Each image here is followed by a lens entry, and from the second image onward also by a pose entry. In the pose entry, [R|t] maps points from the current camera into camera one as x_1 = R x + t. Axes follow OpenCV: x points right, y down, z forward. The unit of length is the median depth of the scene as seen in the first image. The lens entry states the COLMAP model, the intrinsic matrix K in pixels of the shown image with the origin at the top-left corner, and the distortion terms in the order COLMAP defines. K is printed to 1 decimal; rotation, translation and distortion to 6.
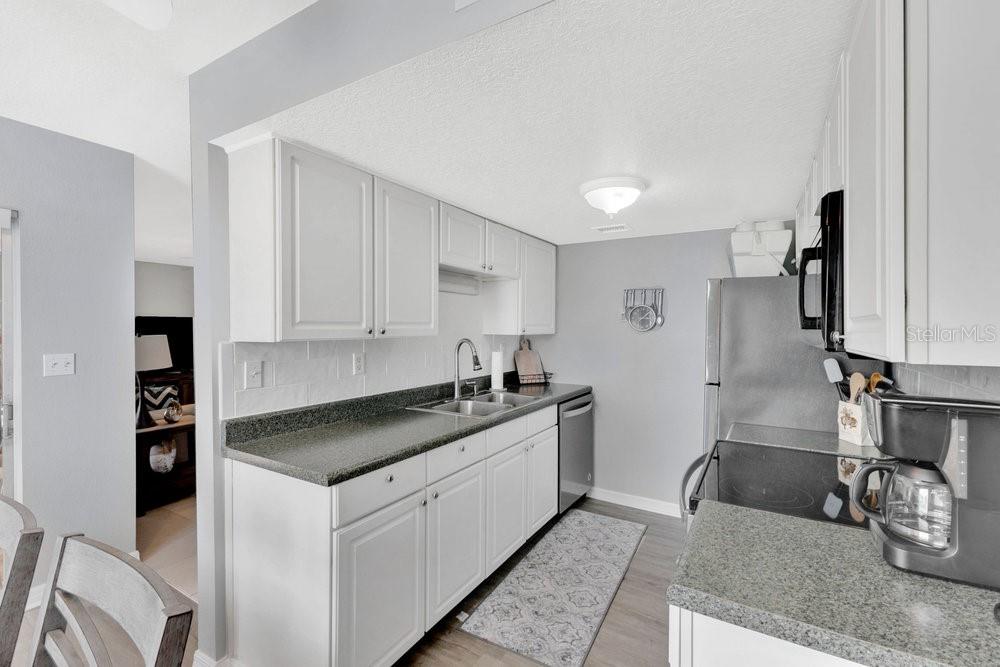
lens RADIAL K [[434.7, 0, 498.3], [0, 434.7, 332.1], [0, 0, 1]] dist [0.010193, -0.001344]
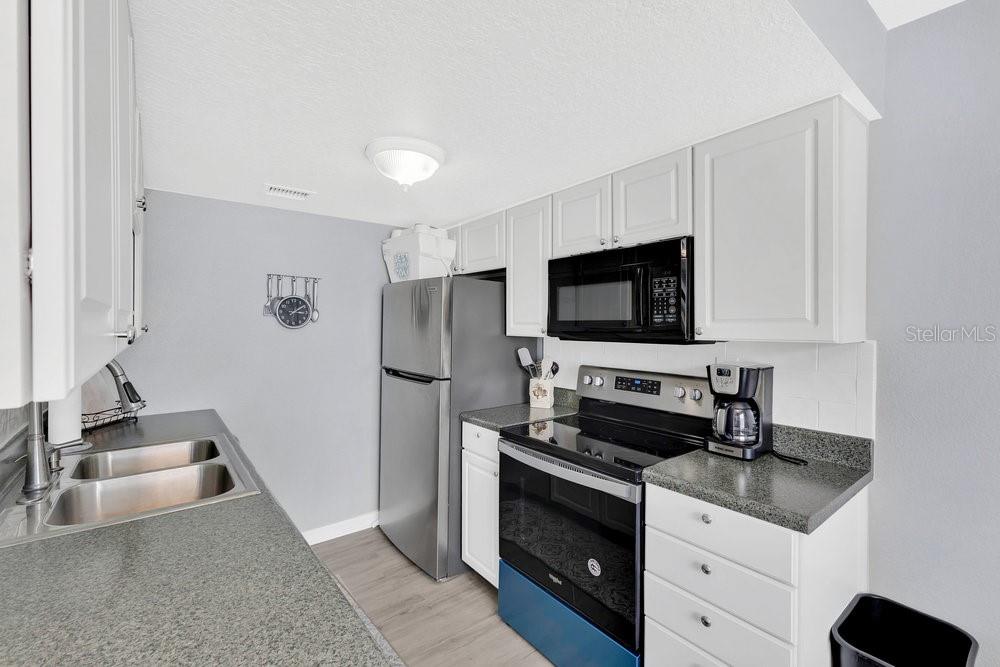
lens RADIAL K [[434.7, 0, 505.4], [0, 434.7, 327.9], [0, 0, 1]] dist [0.010193, -0.001344]
pose [[0.343984, -0.007306, 0.938947, -0.444882], [0.005583, 0.999968, 0.005735, -0.007766], [-0.938959, 0.003269, 0.344014, 0.543727]]
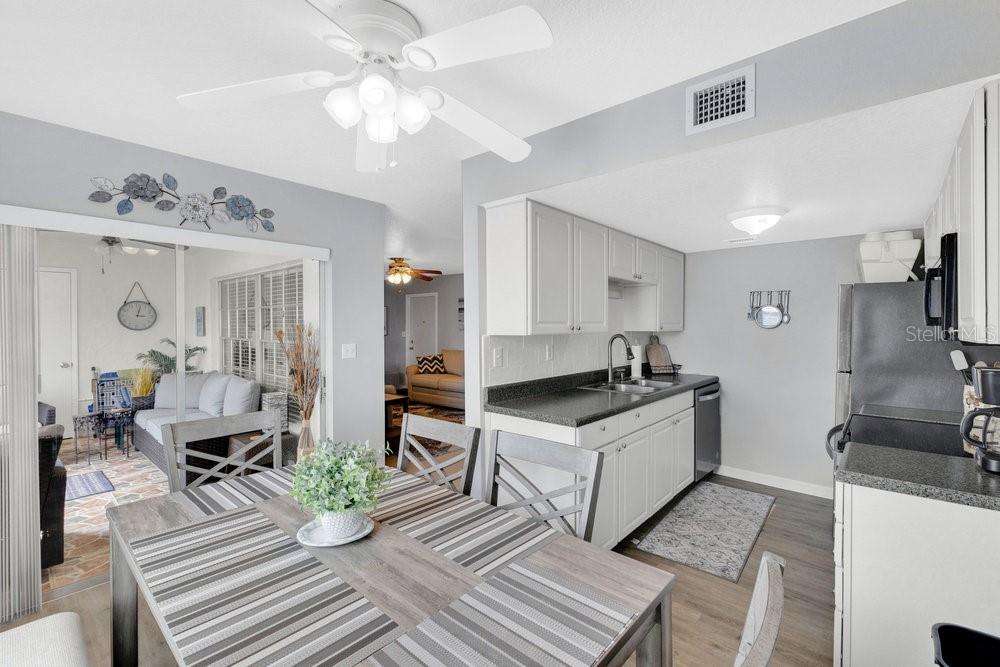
lens RADIAL K [[434.7, 0, 504.8], [0, 434.7, 330.6], [0, 0, 1]] dist [0.010193, -0.001344]
pose [[0.985480, 0.000027, -0.169792, -0.238386], [0.000173, 0.999999, 0.001166, 0.003895], [0.169792, -0.001179, 0.985479, -0.366488]]
